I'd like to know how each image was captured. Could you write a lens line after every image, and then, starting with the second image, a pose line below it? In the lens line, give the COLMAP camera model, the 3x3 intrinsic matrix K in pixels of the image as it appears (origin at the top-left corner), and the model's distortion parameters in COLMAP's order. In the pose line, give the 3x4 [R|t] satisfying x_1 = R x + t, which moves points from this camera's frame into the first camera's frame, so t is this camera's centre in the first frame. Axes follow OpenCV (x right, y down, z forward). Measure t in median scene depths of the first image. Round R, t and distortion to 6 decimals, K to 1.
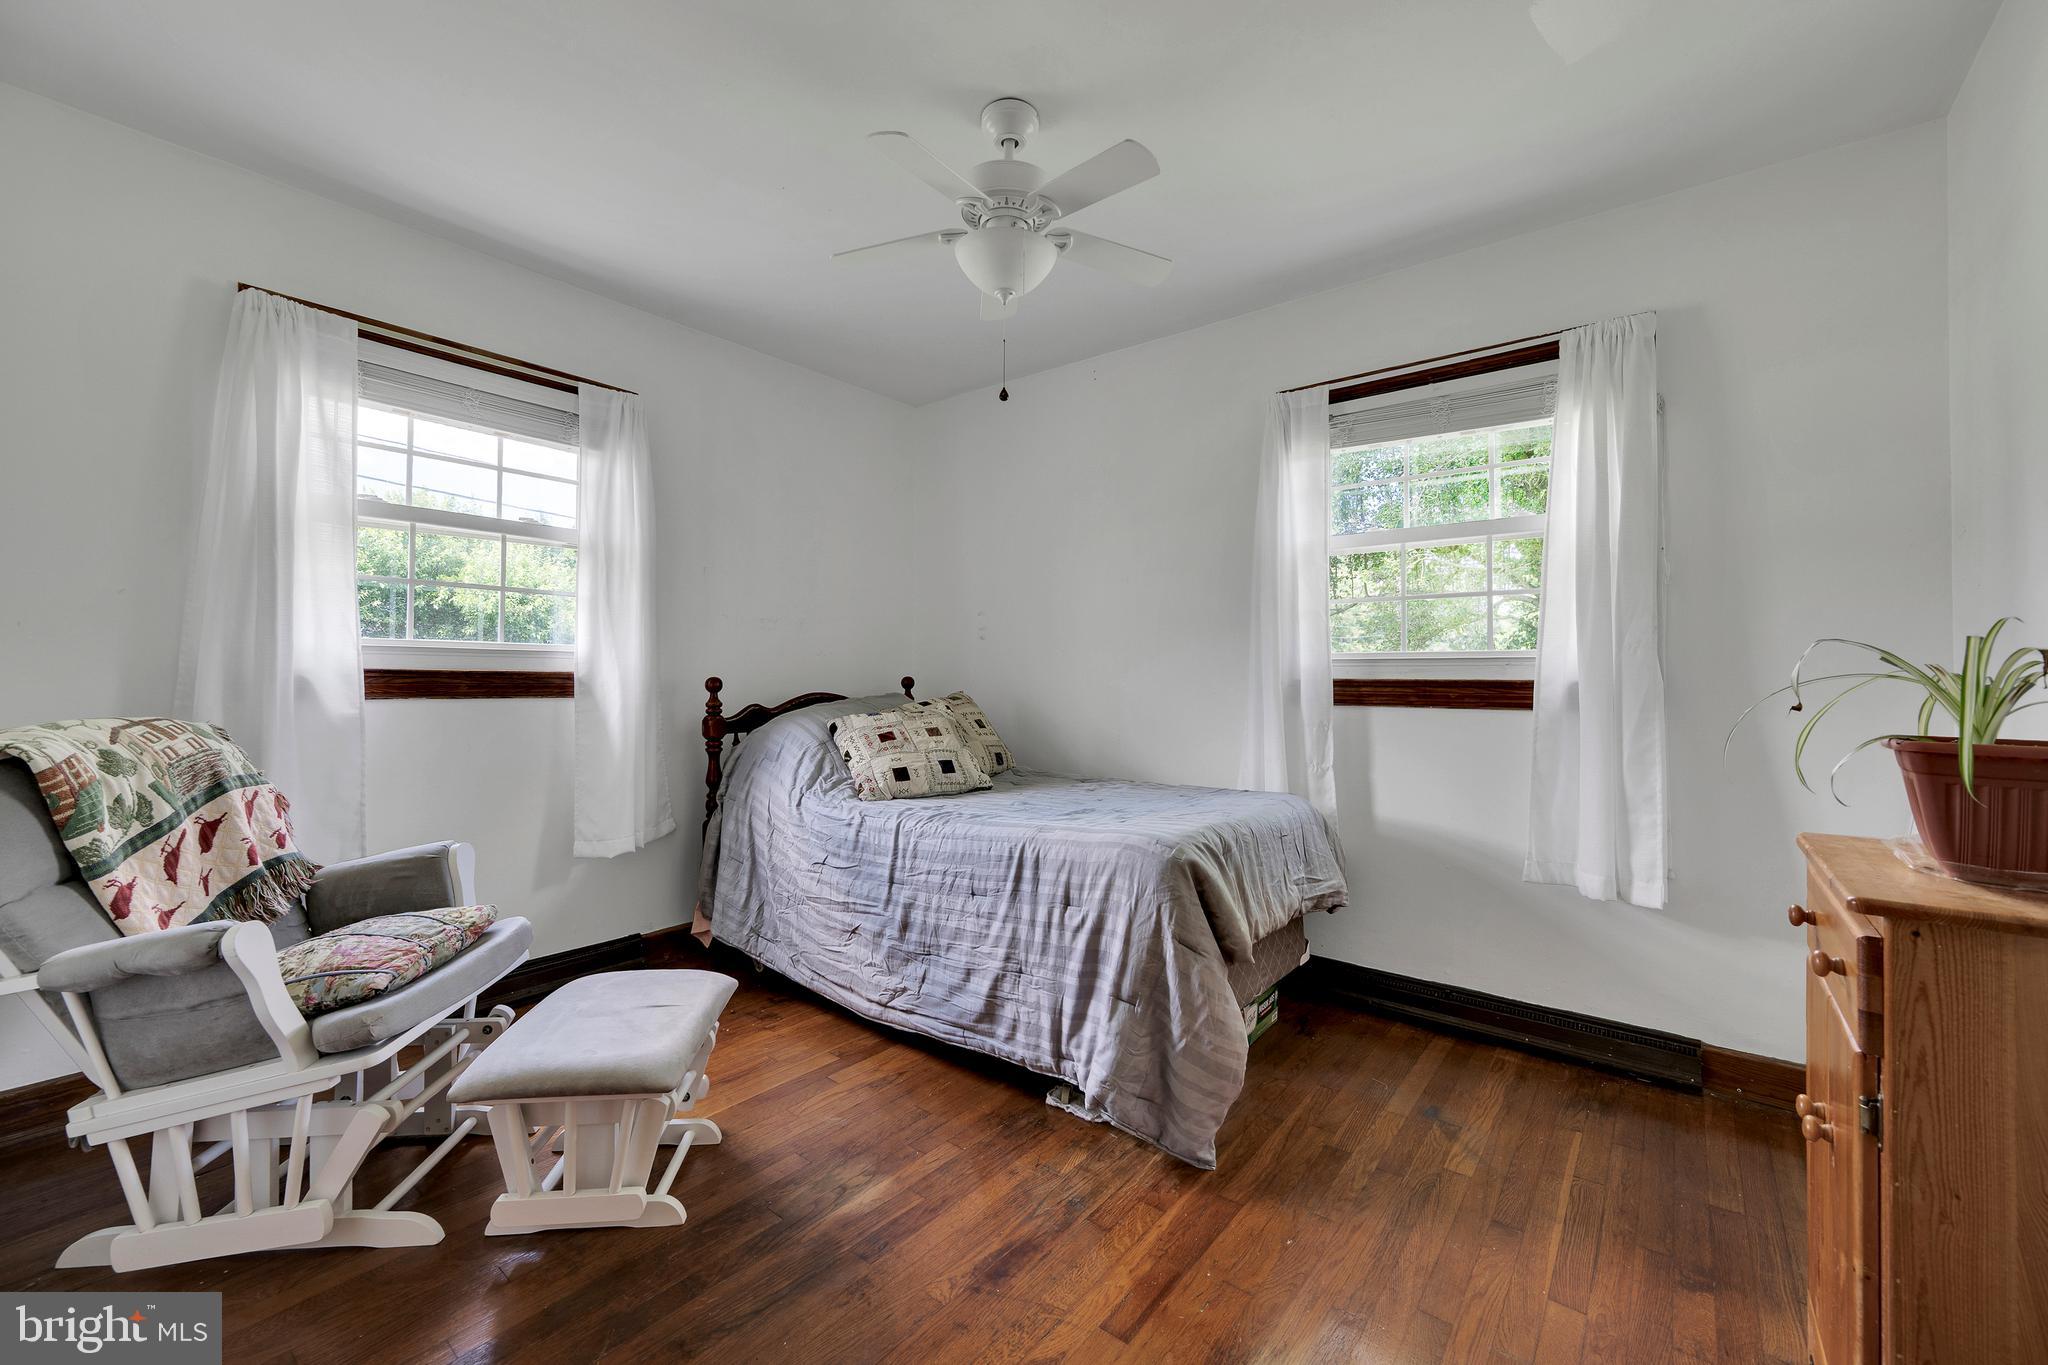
lens RADIAL K [[821.5, 0, 995.7], [0, 821.5, 681.1], [0, 0, 1]] dist [0.000728, 0.000095]
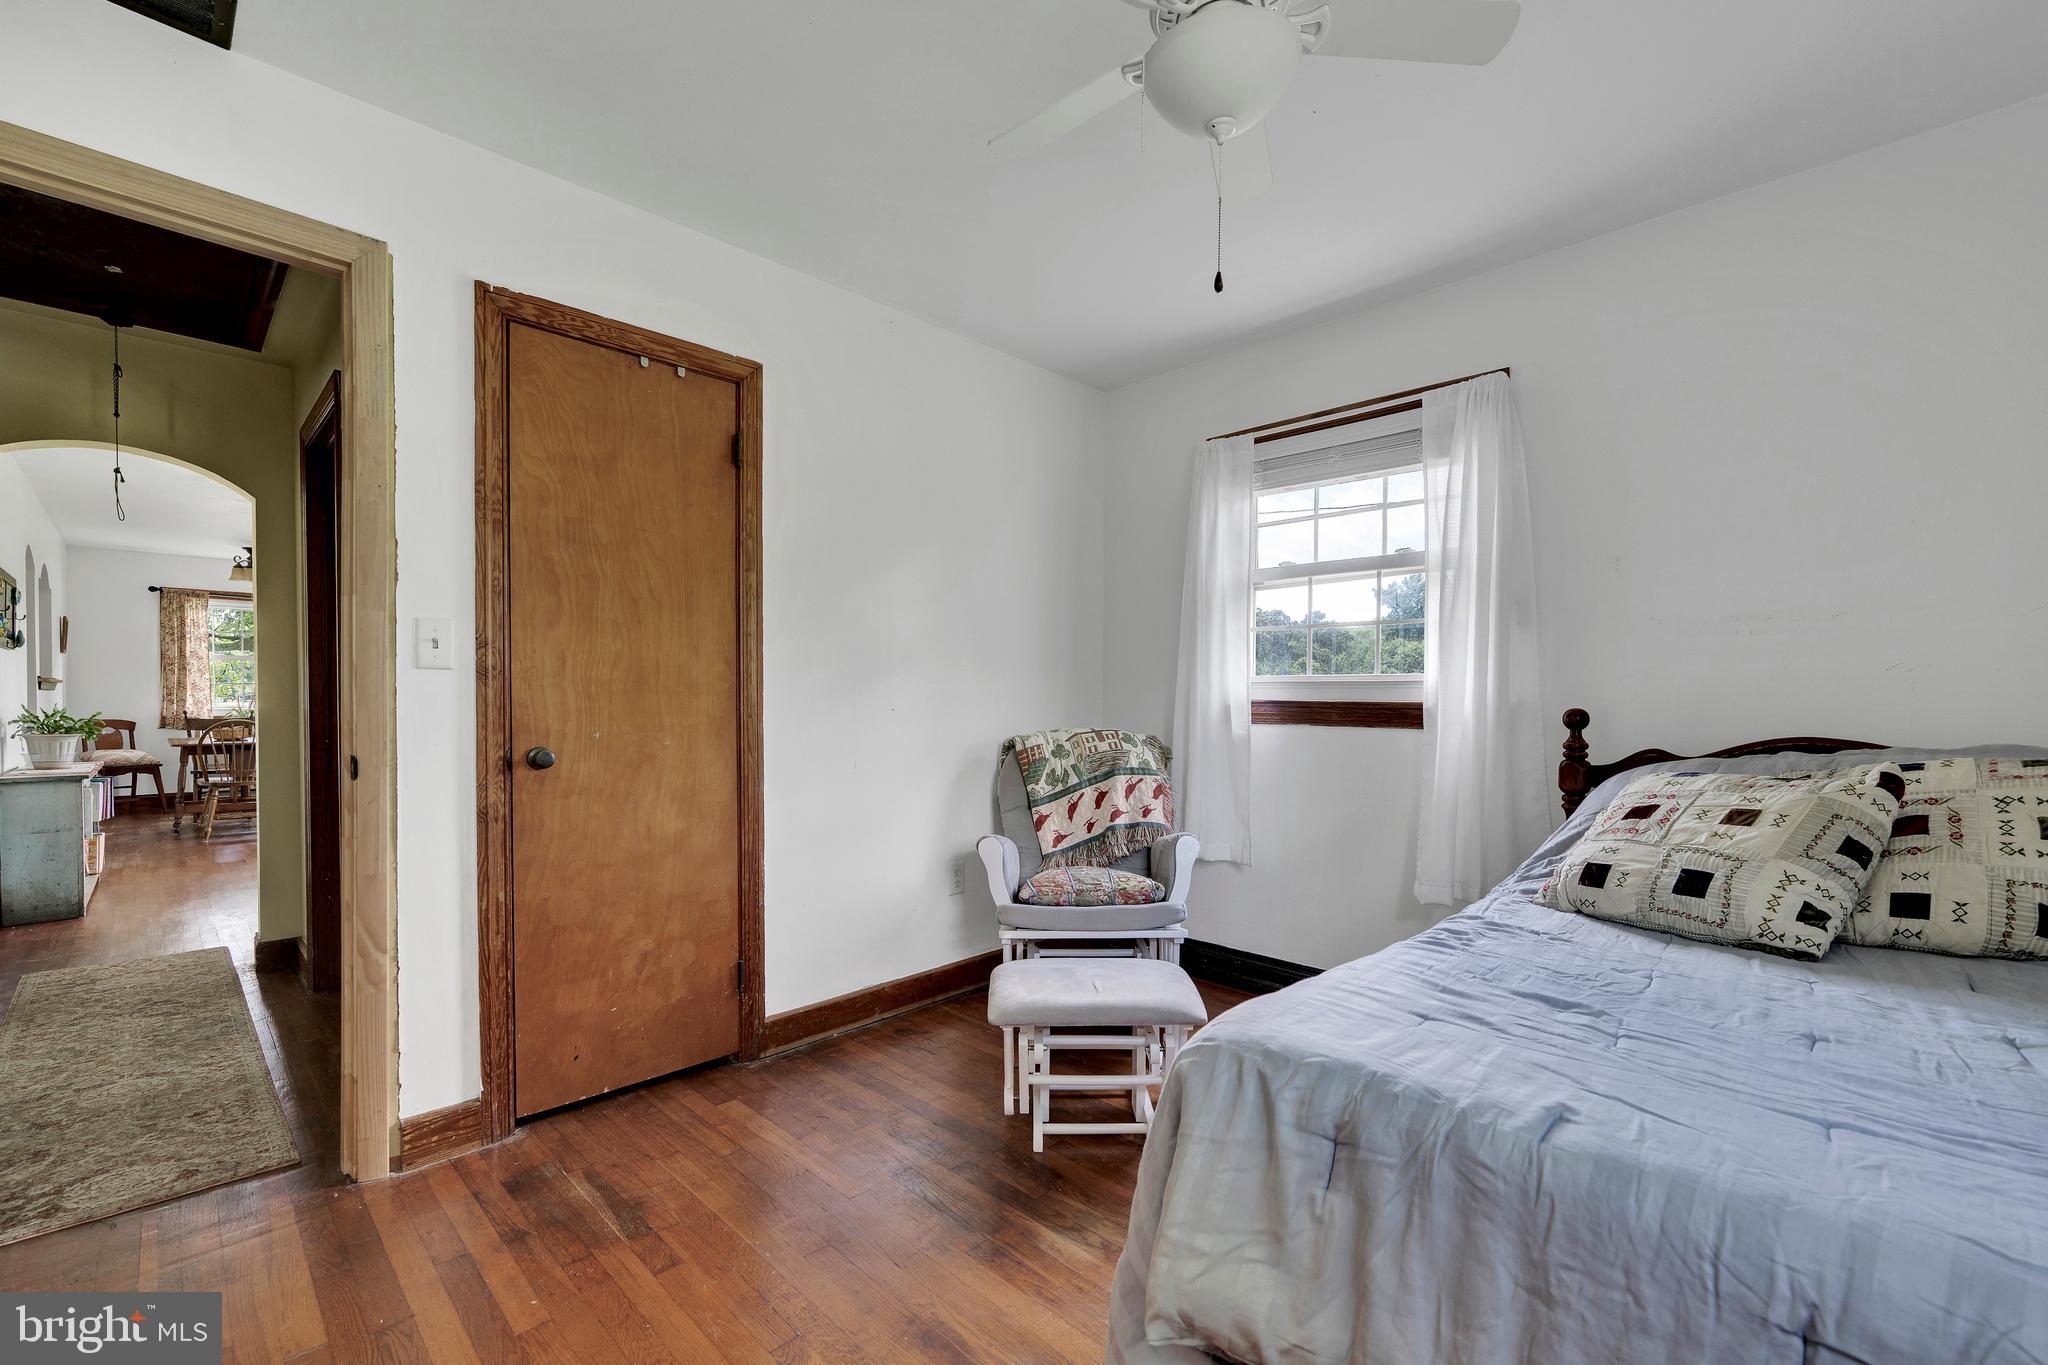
lens RADIAL K [[864.0, 0, 1021.6], [0, 864.0, 722.8], [0, 0, 1]] dist [0.012054, 0.000224]
pose [[-0.083412, 0.019941, -0.996316, 0.602633], [-0.011684, 0.999711, 0.020987, -0.003804], [0.996447, 0.013392, -0.083155, 0.724969]]
